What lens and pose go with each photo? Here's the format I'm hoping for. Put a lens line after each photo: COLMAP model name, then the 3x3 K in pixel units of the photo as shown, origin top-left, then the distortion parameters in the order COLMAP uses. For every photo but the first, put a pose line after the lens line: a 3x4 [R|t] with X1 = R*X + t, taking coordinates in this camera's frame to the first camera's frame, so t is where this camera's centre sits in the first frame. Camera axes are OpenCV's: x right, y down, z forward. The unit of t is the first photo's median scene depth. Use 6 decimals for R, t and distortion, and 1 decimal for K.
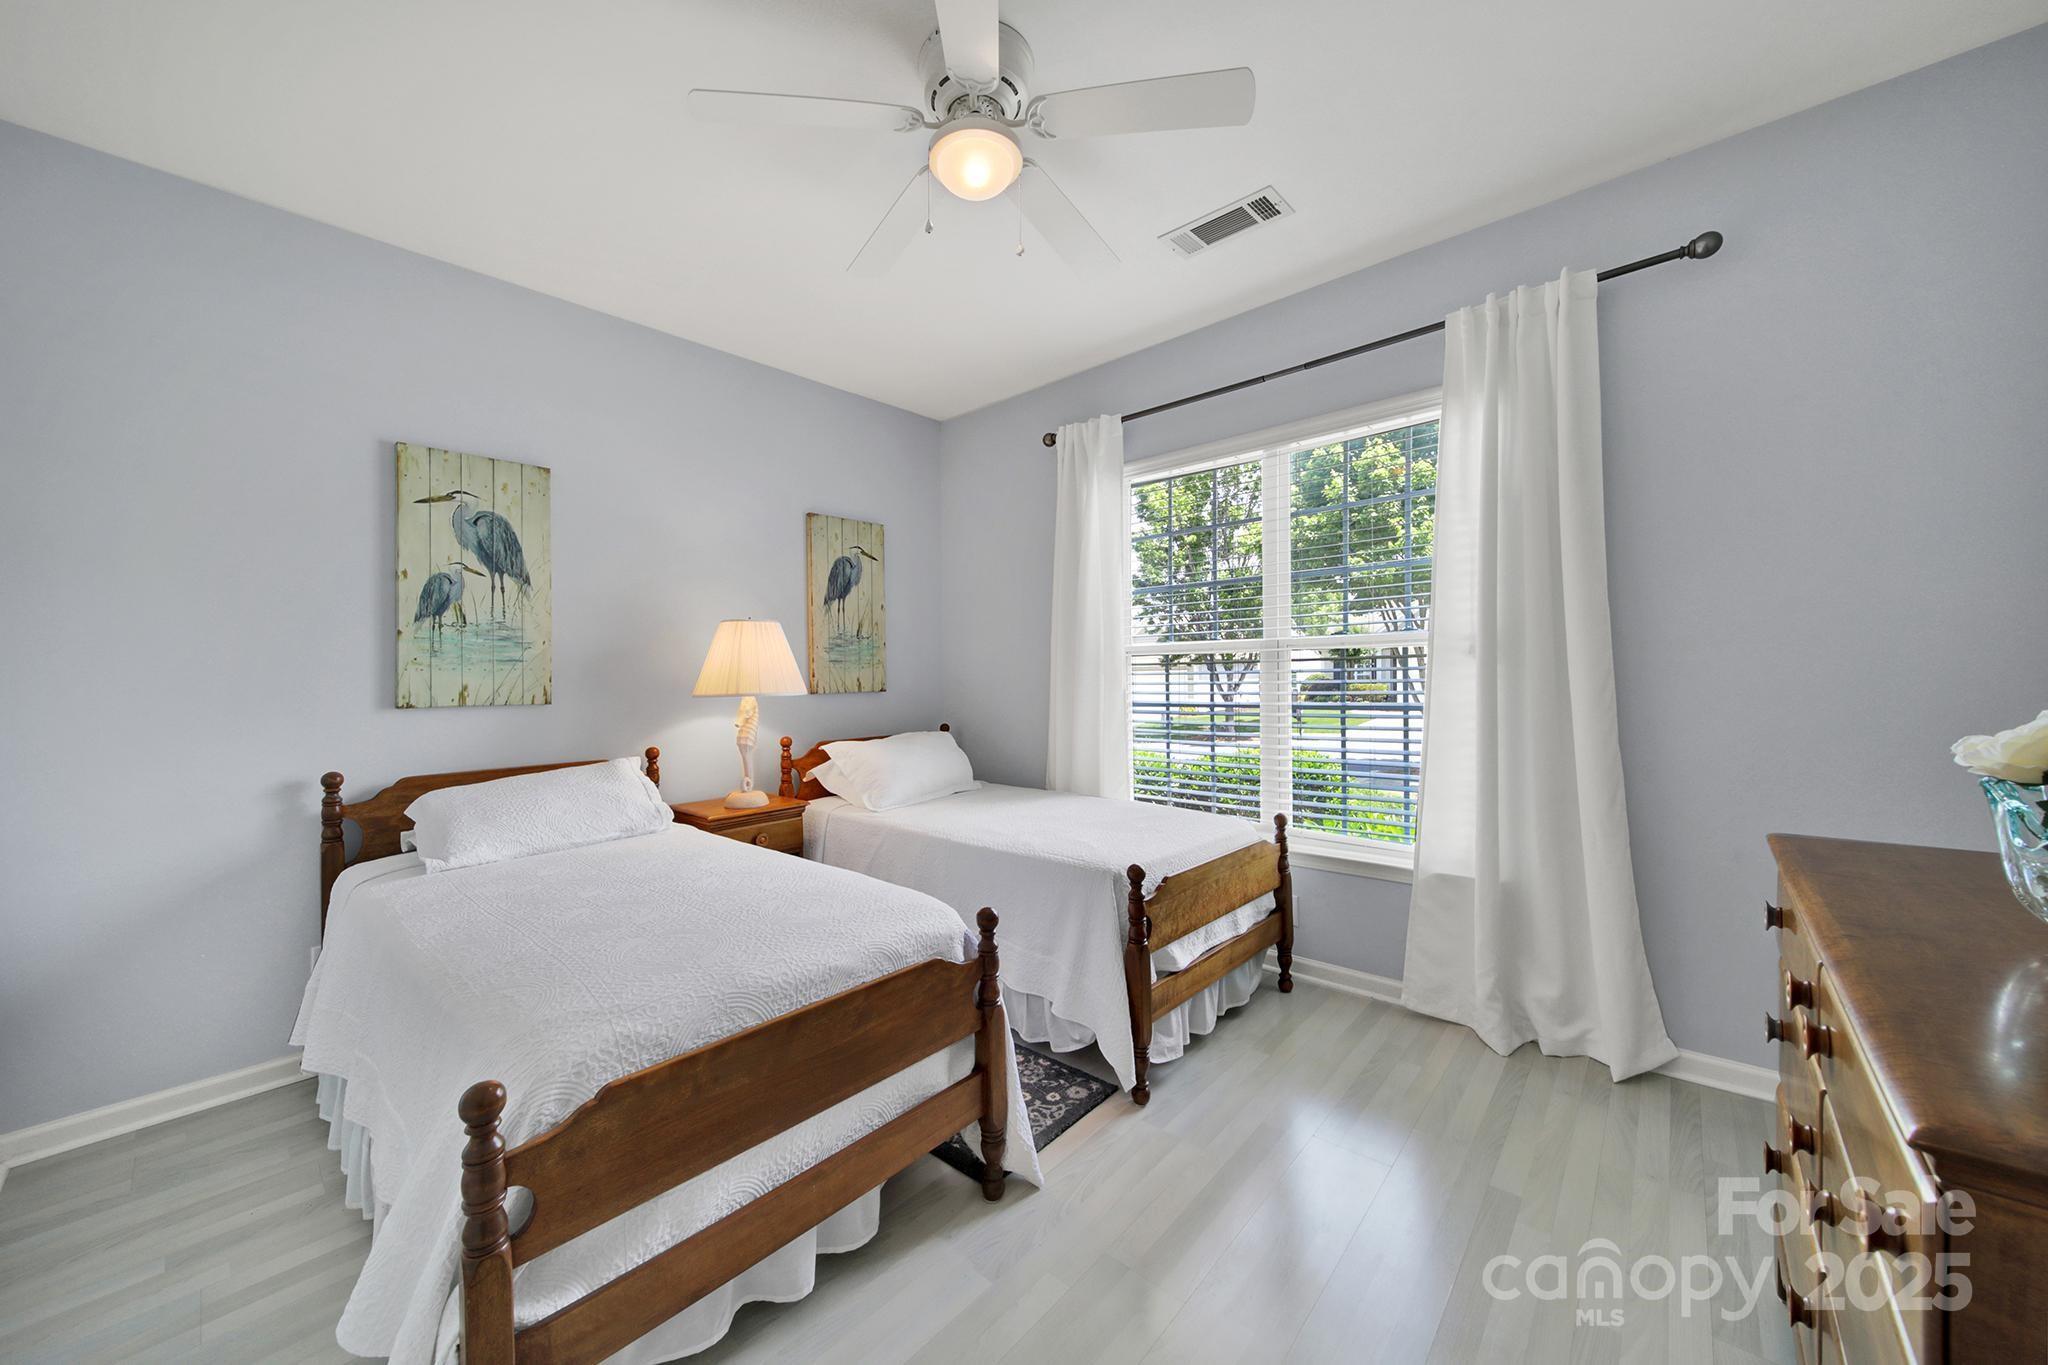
lens RADIAL K [[742.4, 0, 1019.9], [0, 742.4, 674.4], [0, 0, 1]] dist [0.002560, -0.000239]
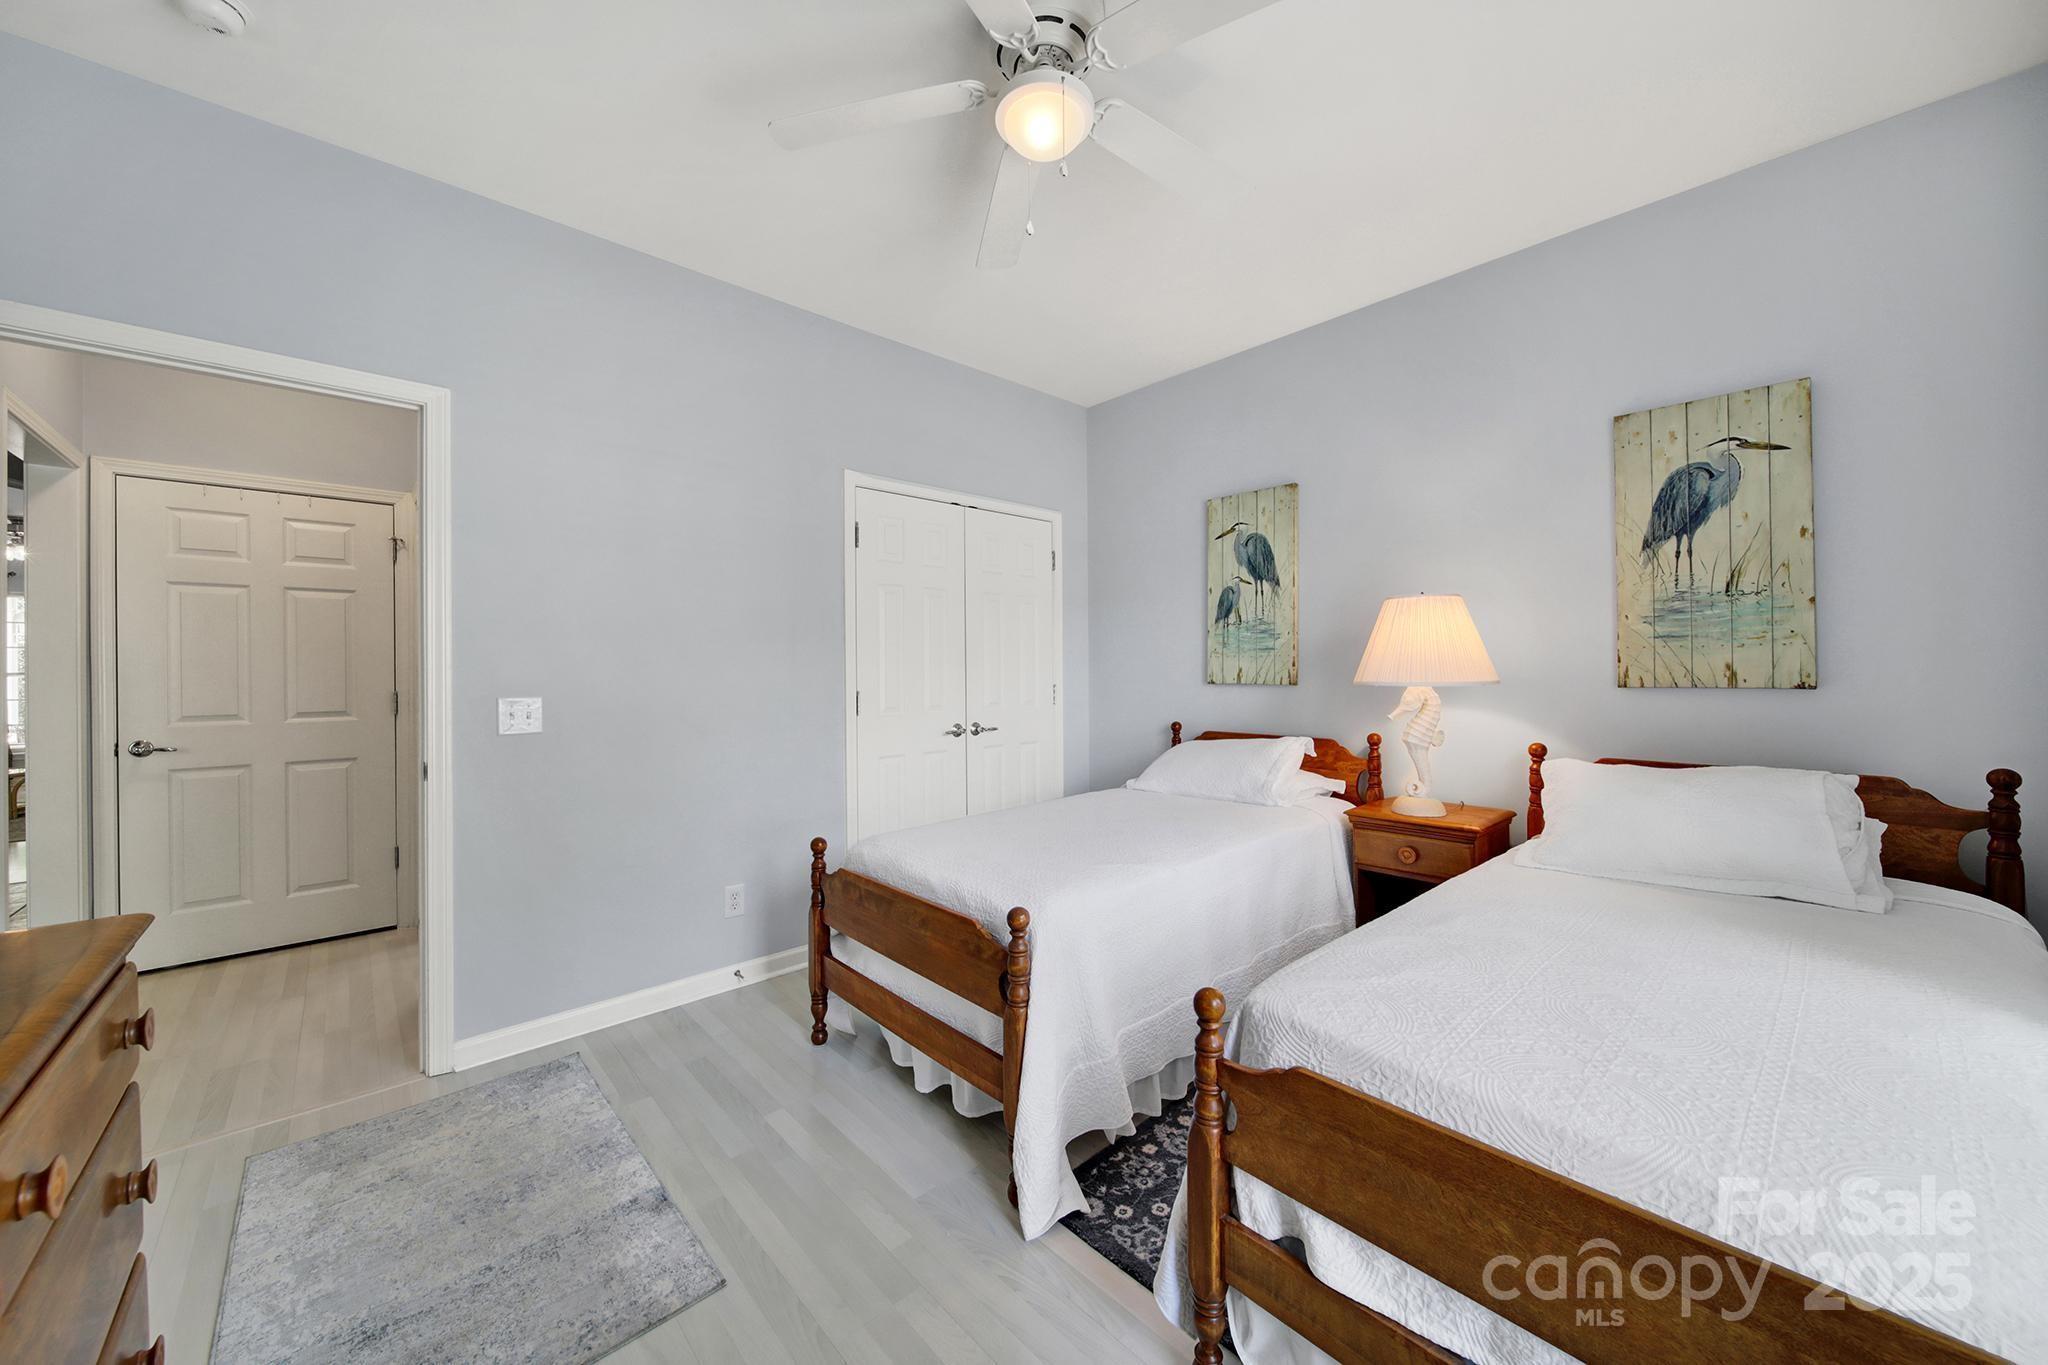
lens RADIAL K [[742.4, 0, 1021.0], [0, 742.4, 673.0], [0, 0, 1]] dist [0.002560, -0.000239]
pose [[-0.101009, 0.023854, -0.994600, 0.600663], [0.012907, 0.999660, 0.022664, -0.011845], [0.994802, -0.010548, -0.101282, 0.720096]]
